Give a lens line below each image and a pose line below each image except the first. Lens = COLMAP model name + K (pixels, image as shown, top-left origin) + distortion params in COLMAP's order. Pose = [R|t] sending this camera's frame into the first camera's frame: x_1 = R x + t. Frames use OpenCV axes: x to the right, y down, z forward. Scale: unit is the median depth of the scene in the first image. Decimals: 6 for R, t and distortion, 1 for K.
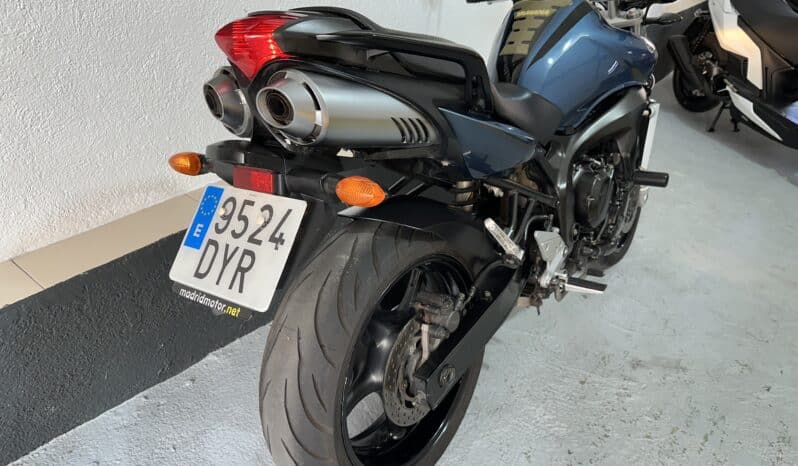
lens RADIAL K [[570.1, 0, 399.0], [0, 570.1, 233.0], [0, 0, 1]] dist [0.051563, -0.078411]
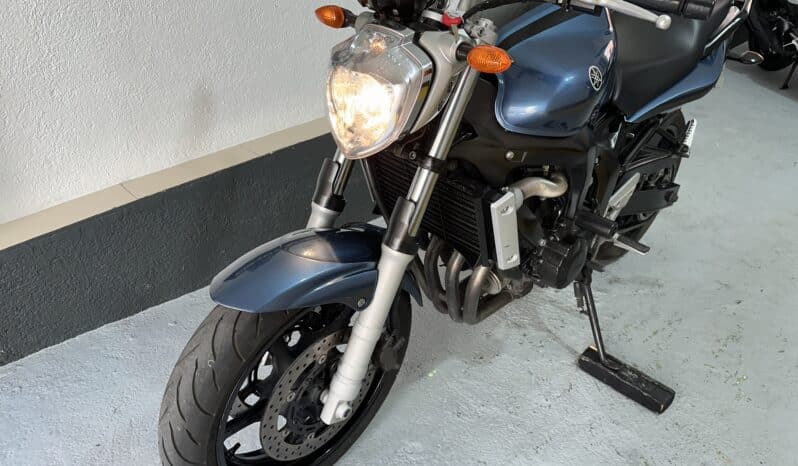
lens RADIAL K [[570.1, 0, 399.0], [0, 570.1, 233.0], [0, 0, 1]] dist [0.051563, -0.078411]
pose [[0.975982, -0.016763, -0.217207, 0.341487], [0.017857, 0.999836, 0.003075, 0.170780], [0.217119, -0.006880, 0.976121, -0.297388]]
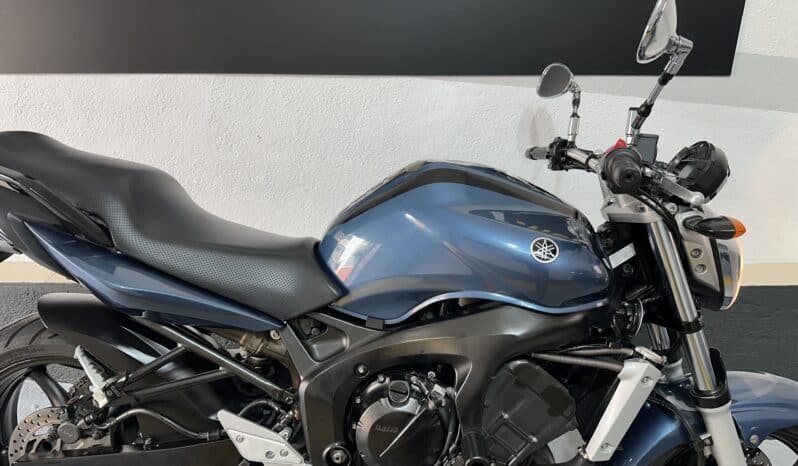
lens RADIAL K [[570.1, 0, 399.0], [0, 570.1, 233.0], [0, 0, 1]] dist [0.051563, -0.078411]
pose [[0.567910, 0.226963, -0.791180, 1.016228], [-0.382699, 0.923822, -0.009688, -0.340059], [0.728711, 0.308286, 0.611506, 0.614361]]
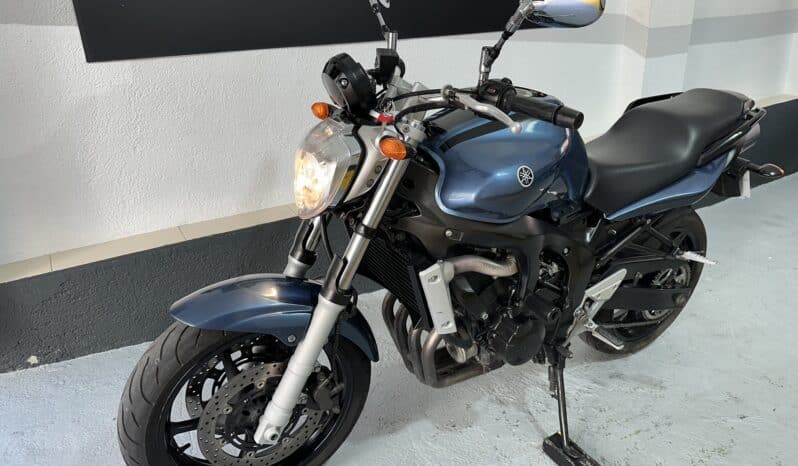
lens RADIAL K [[570.1, 0, 399.0], [0, 570.1, 233.0], [0, 0, 1]] dist [0.051563, -0.078411]
pose [[0.914471, 0.058890, -0.400343, 0.642895], [-0.115387, 0.986227, -0.118496, 0.186585], [0.387851, 0.154555, 0.908672, -0.352218]]
